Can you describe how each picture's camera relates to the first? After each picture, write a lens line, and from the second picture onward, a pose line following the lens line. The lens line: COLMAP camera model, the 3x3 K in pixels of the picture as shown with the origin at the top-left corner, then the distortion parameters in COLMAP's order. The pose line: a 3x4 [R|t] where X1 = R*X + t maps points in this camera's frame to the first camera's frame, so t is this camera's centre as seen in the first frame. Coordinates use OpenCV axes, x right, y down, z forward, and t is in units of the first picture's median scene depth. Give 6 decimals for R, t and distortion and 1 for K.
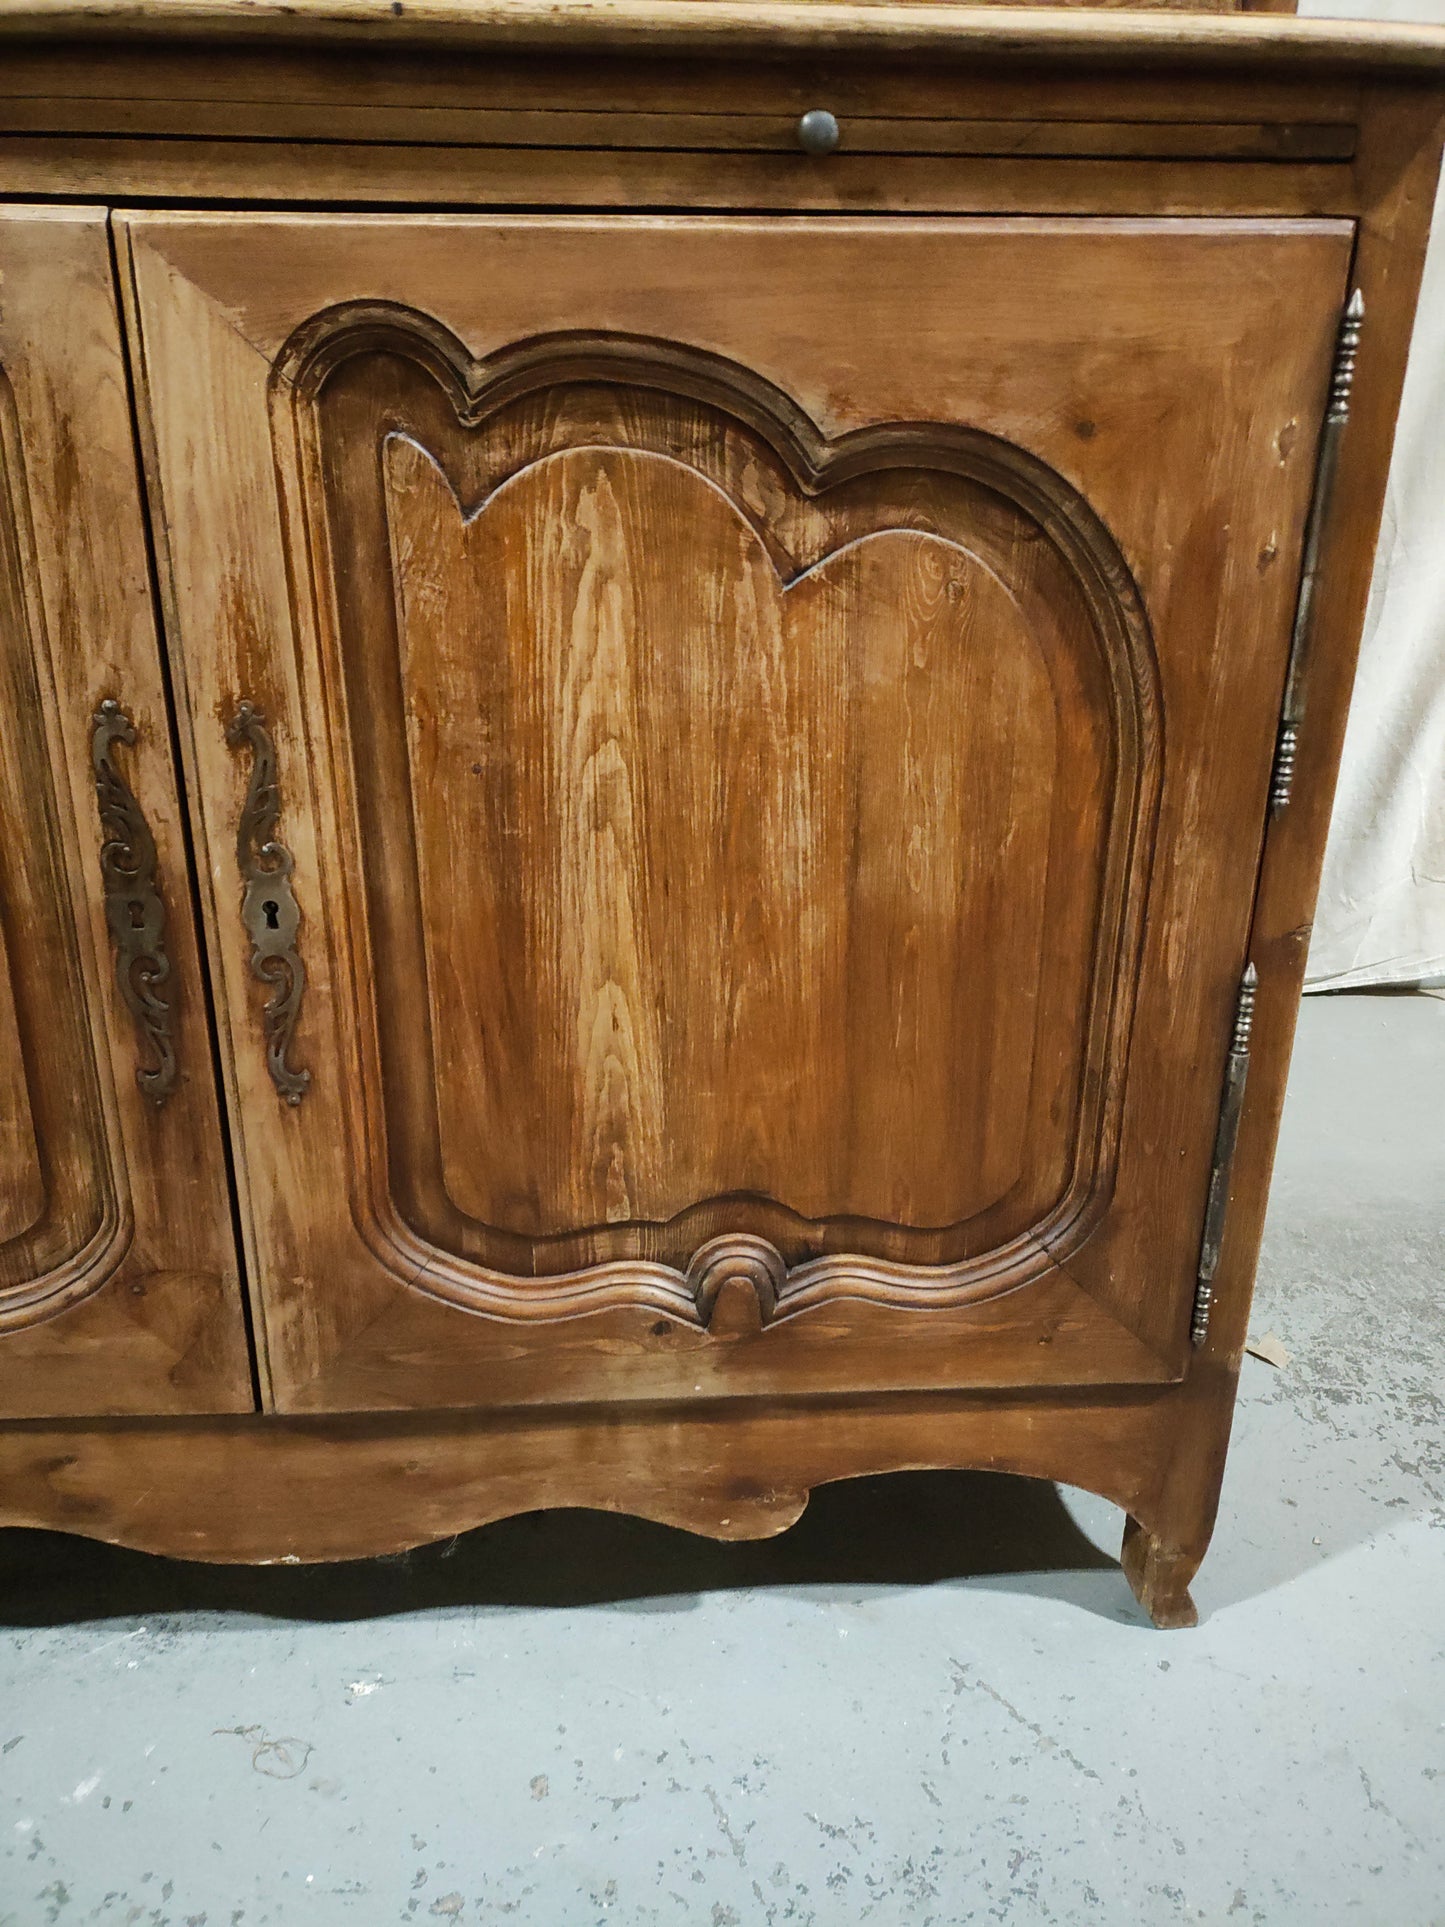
lens RADIAL K [[1379.4, 0, 722.3], [0, 1379.4, 956.5], [0, 0, 1]] dist [0.107293, -0.172109]
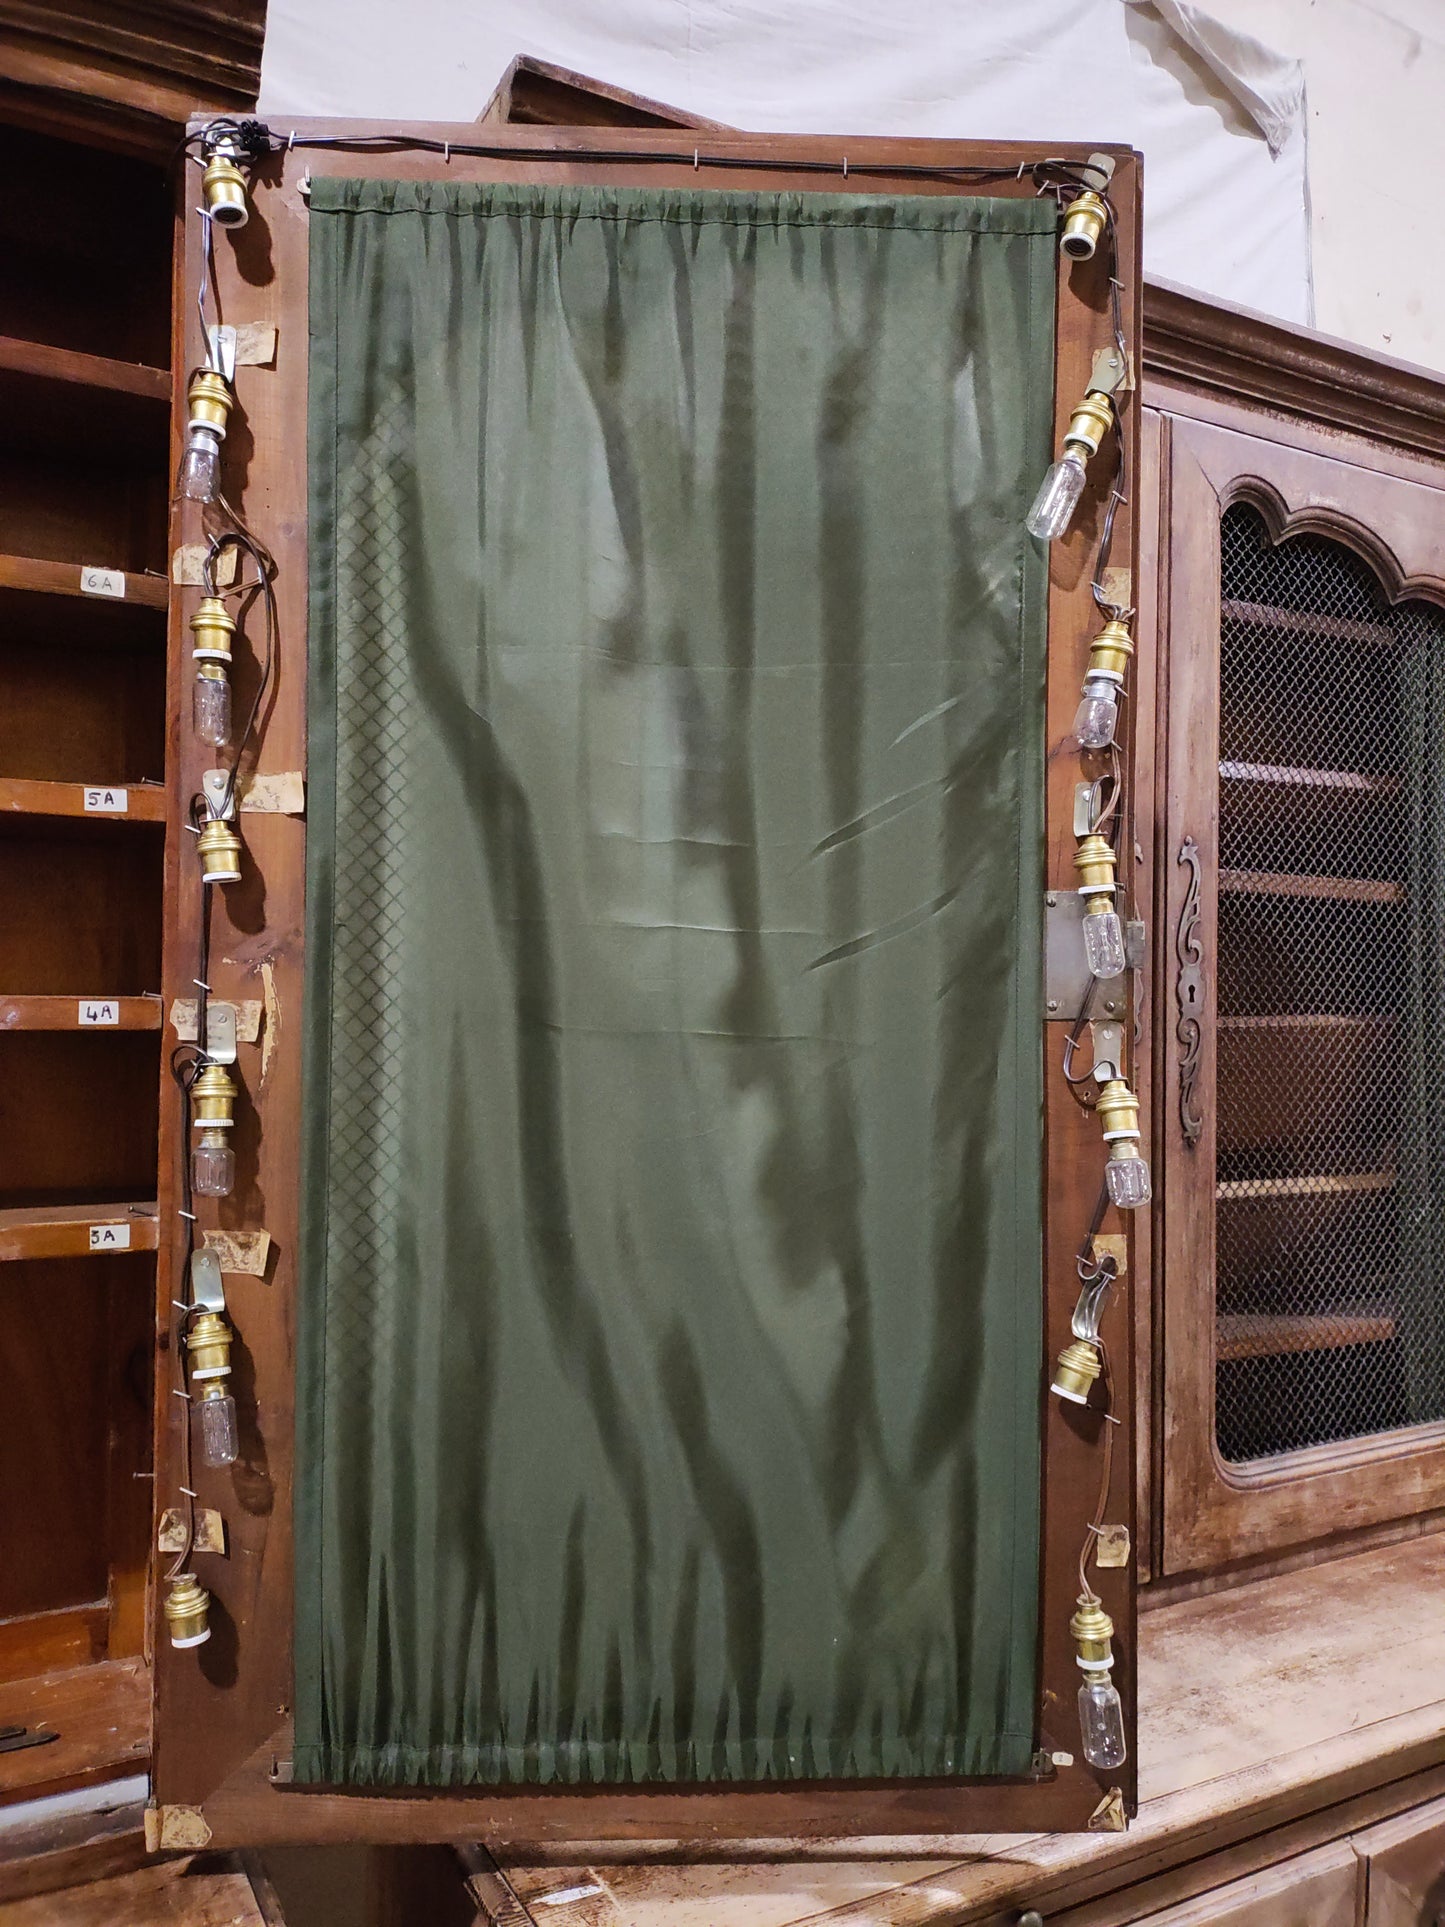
lens RADIAL K [[1406.6, 0, 726.7], [0, 1406.6, 988.2], [0, 0, 1]] dist [0.030730, -0.031681]
pose [[0.898417, 0.005478, 0.439109, -1.474154], [0.151089, 0.935021, -0.320793, -0.850910], [-0.412333, 0.354551, 0.839211, -0.340681]]
